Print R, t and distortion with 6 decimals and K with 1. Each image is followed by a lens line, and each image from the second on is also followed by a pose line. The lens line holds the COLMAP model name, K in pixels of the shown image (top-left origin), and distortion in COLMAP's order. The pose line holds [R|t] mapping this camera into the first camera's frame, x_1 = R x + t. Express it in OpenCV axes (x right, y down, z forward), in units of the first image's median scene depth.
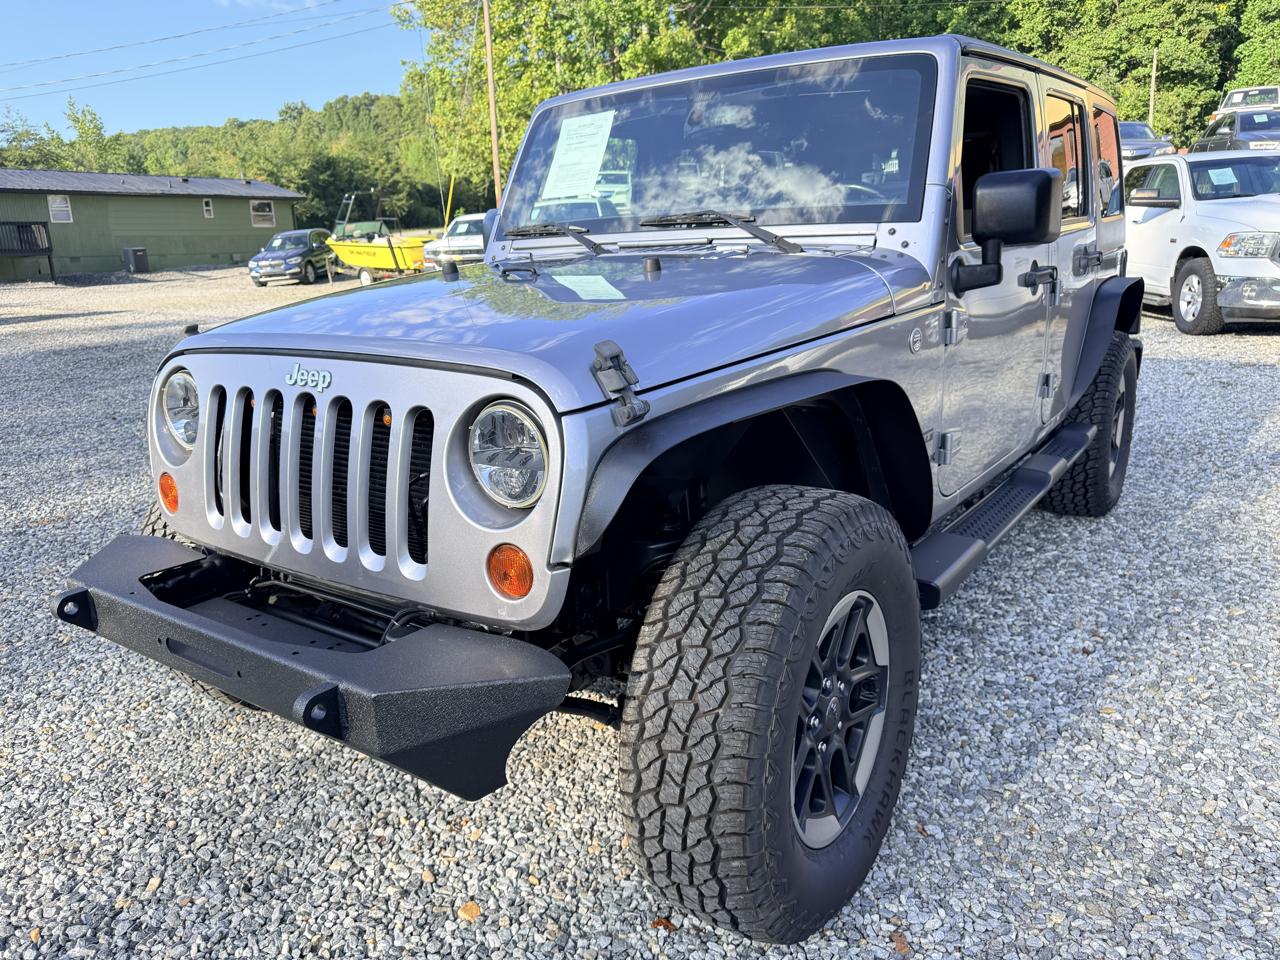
lens RADIAL K [[941.0, 0, 640.4], [0, 941.0, 465.1], [0, 0, 1]] dist [0.077545, -0.069992]
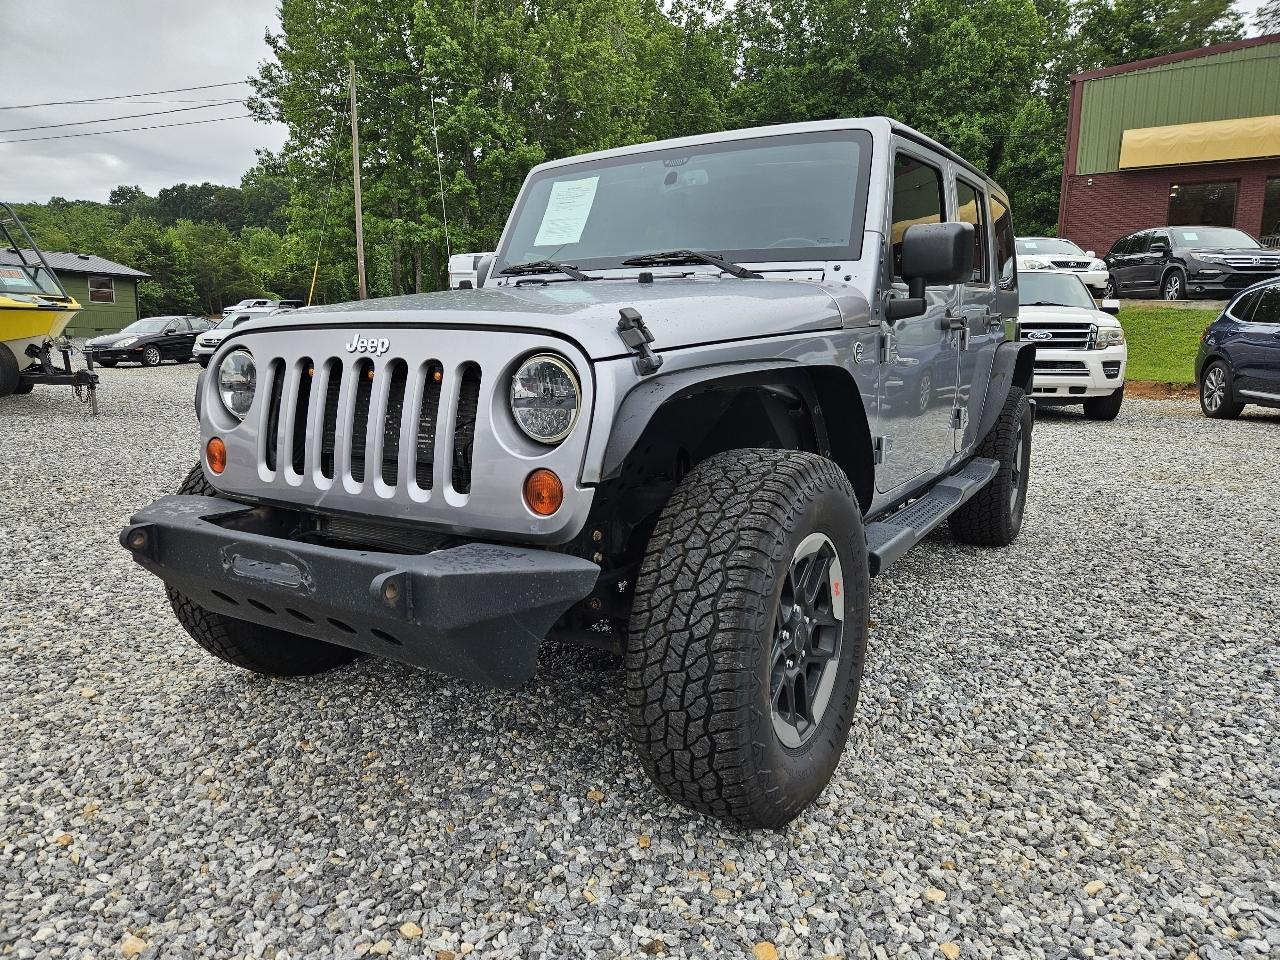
lens RADIAL K [[941.0, 0, 640.4], [0, 941.0, 465.1], [0, 0, 1]] dist [0.077545, -0.069992]
pose [[0.995699, 0.034679, 0.085917, -0.107557], [-0.024236, 0.992510, -0.119738, 0.198299], [-0.089426, 0.117140, 0.989081, -0.199979]]
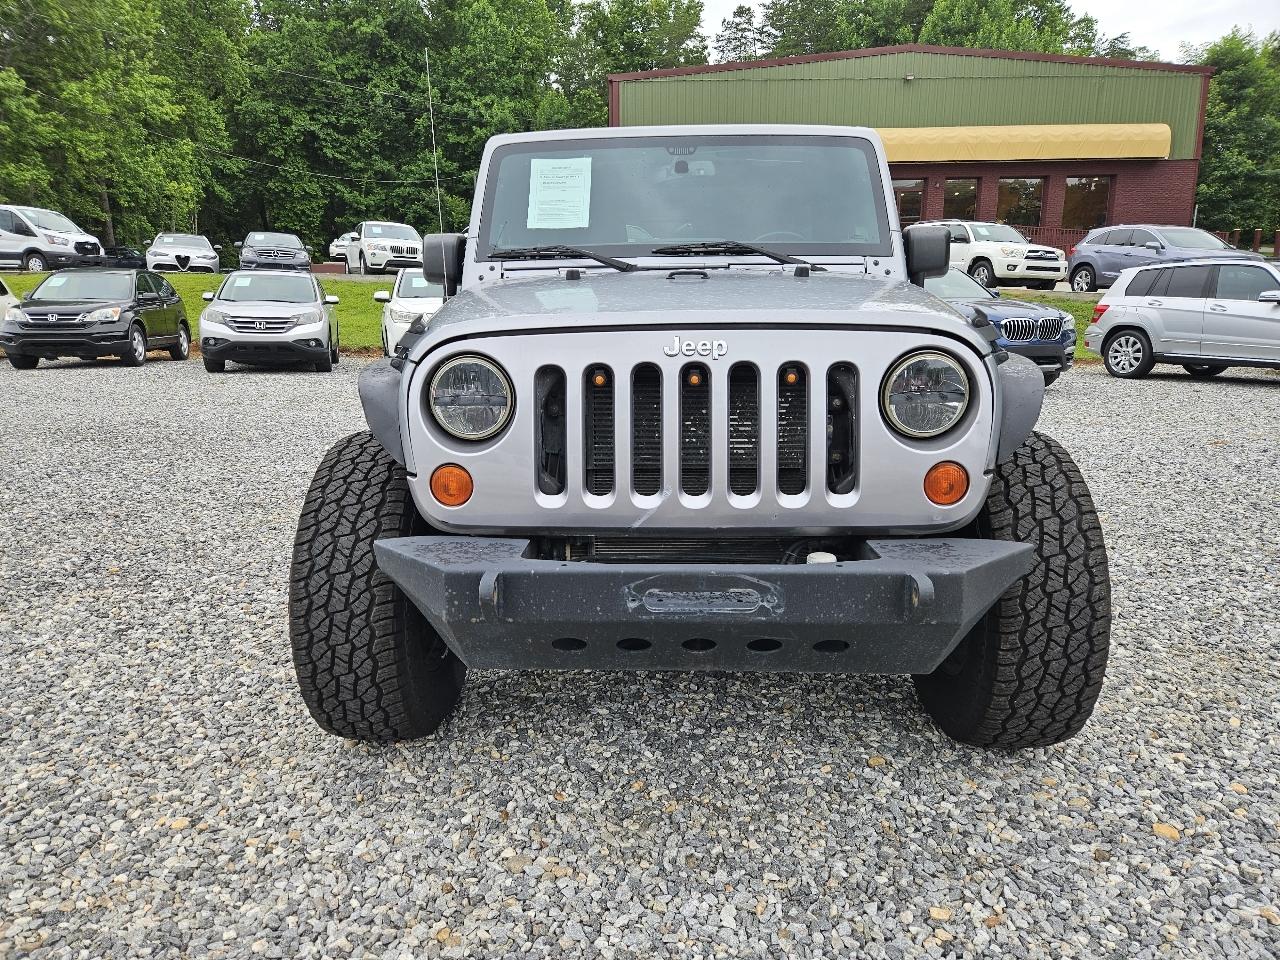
lens RADIAL K [[930.8, 0, 640.0], [0, 930.8, 480.0], [0, 0, 1]] dist [0.077665, -0.073083]
pose [[0.800991, -0.069604, 0.594616, -1.090036], [0.120261, 0.991680, -0.045916, 0.106907], [-0.586473, 0.108288, 0.802698, 0.183758]]
